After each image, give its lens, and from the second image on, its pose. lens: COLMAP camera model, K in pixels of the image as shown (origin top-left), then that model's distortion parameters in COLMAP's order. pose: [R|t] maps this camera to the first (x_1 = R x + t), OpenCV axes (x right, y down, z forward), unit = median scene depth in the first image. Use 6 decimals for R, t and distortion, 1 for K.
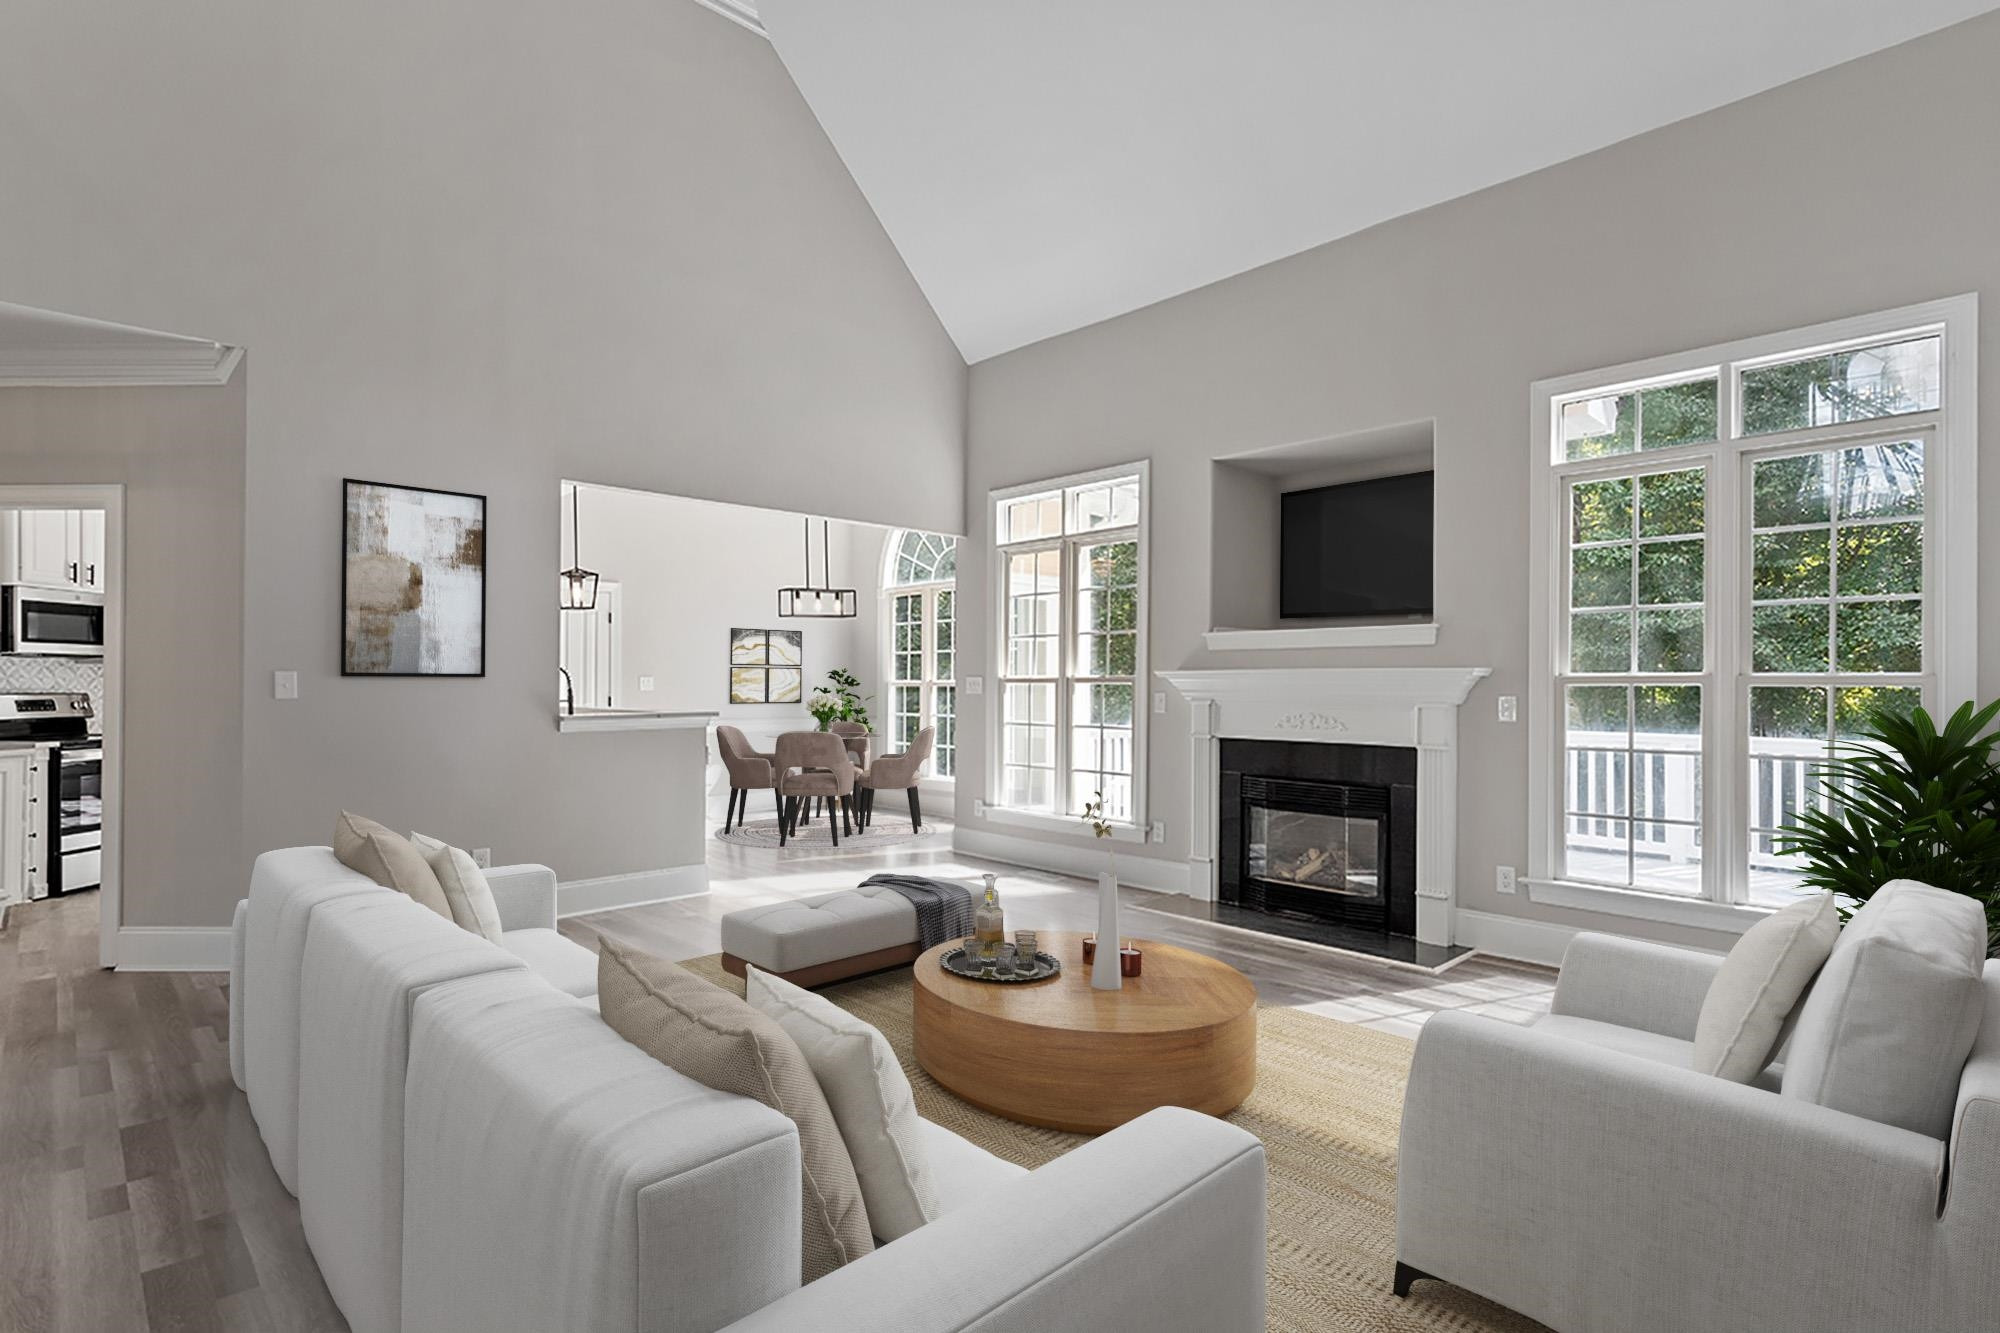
lens RADIAL K [[943.9, 0, 1000.0], [0, 943.9, 666.5], [0, 0, 1]] dist [-0.000041, -0.000475]
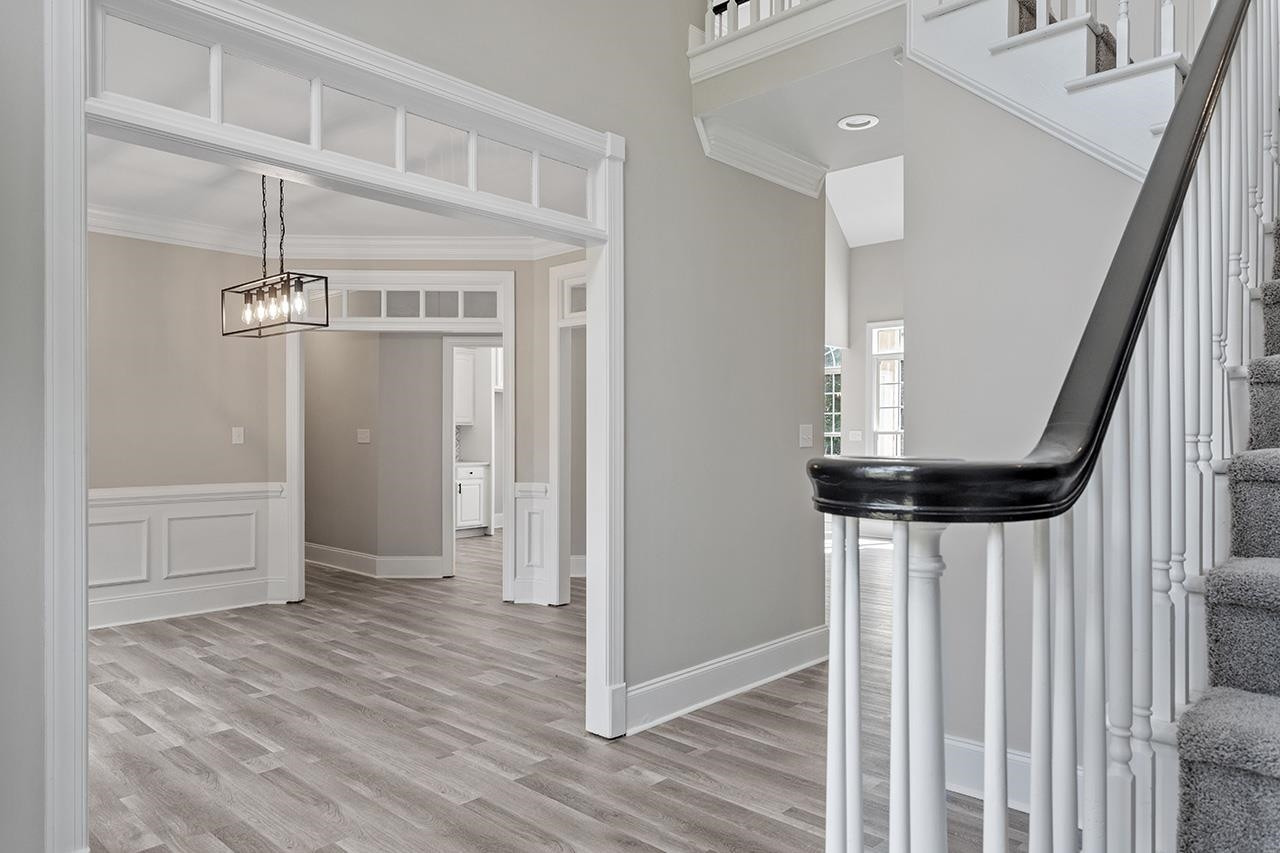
lens RADIAL K [[824.6, 0, 640.0], [0, 824.6, 426.5], [0, 0, 1]] dist [0.007275, 0.003891]
pose [[0.997749, -0.003285, 0.066981, -0.752193], [0.003173, 0.999993, 0.001779, -0.001784], [-0.066986, -0.001563, 0.997753, -0.672193]]
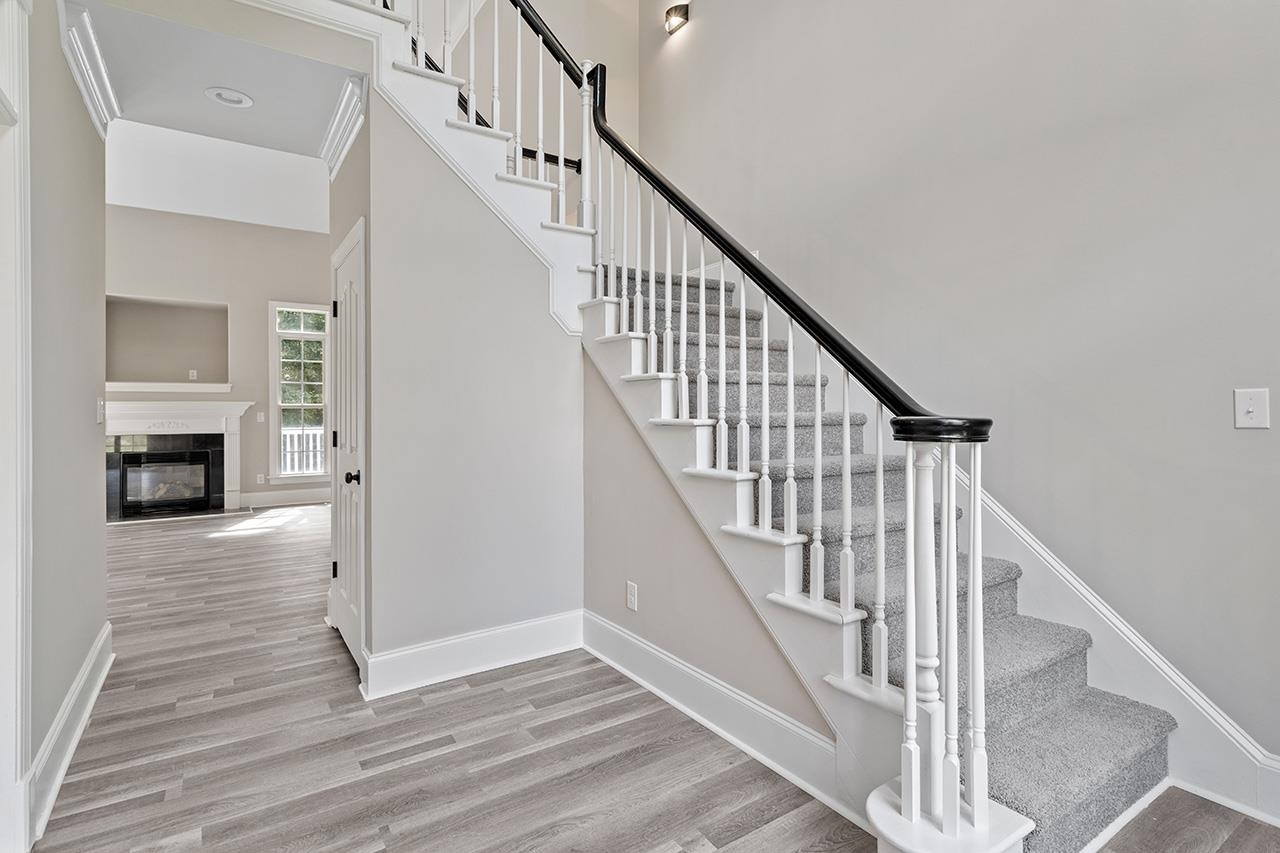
lens RADIAL K [[626.7, 0, 644.2], [0, 626.7, 408.6], [0, 0, 1]] dist [-0.006835, 0.000108]
pose [[0.153839, -0.005351, 0.988081, -1.037948], [-0.006187, 0.999961, 0.006378, 0.001530], [-0.988077, -0.007095, 0.153800, -0.369281]]
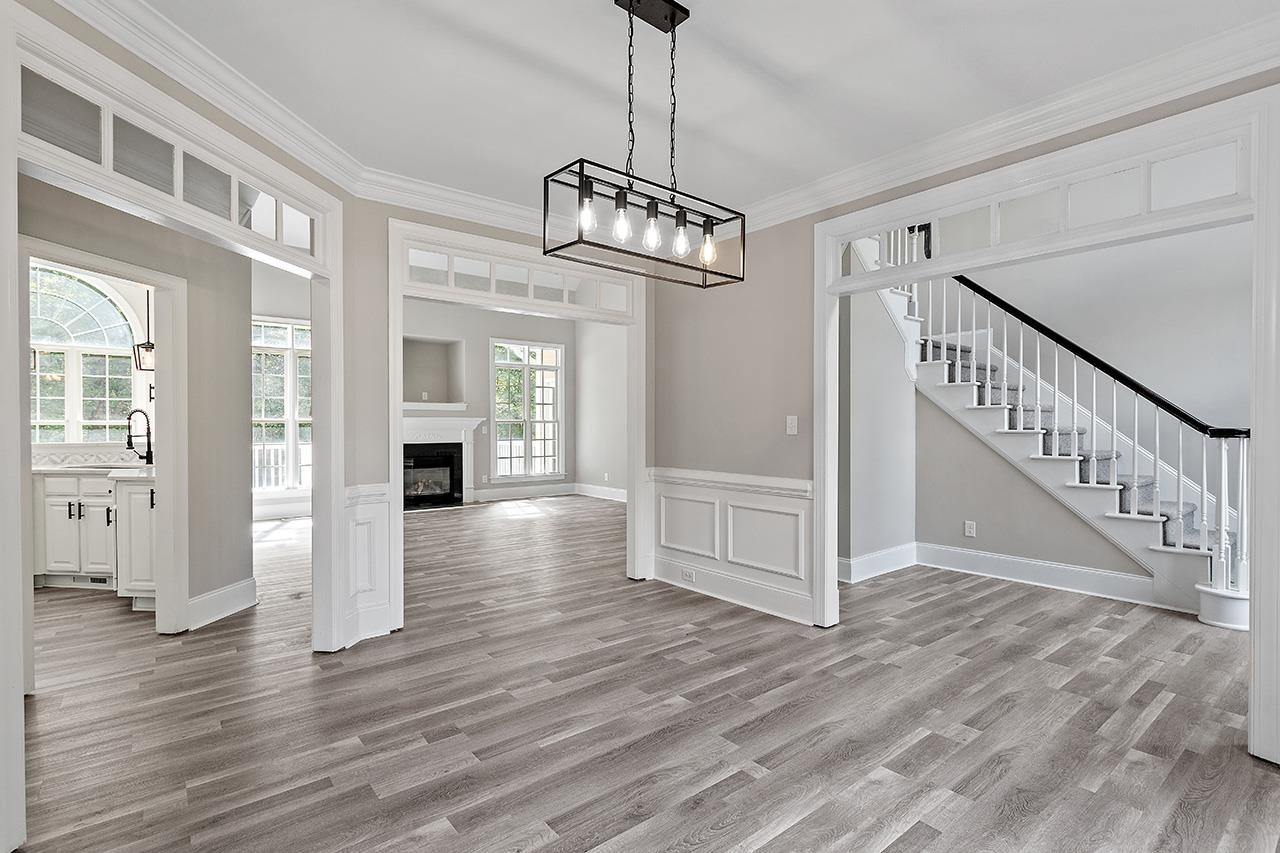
lens RADIAL K [[609.1, 0, 639.0], [0, 609.1, 416.0], [0, 0, 1]] dist [0.009804, -0.001072]
pose [[0.070840, 0.010801, 0.997429, -1.561994], [-0.012017, 0.999878, -0.009974, 0.009464], [-0.997415, -0.011280, 0.070961, 0.261622]]
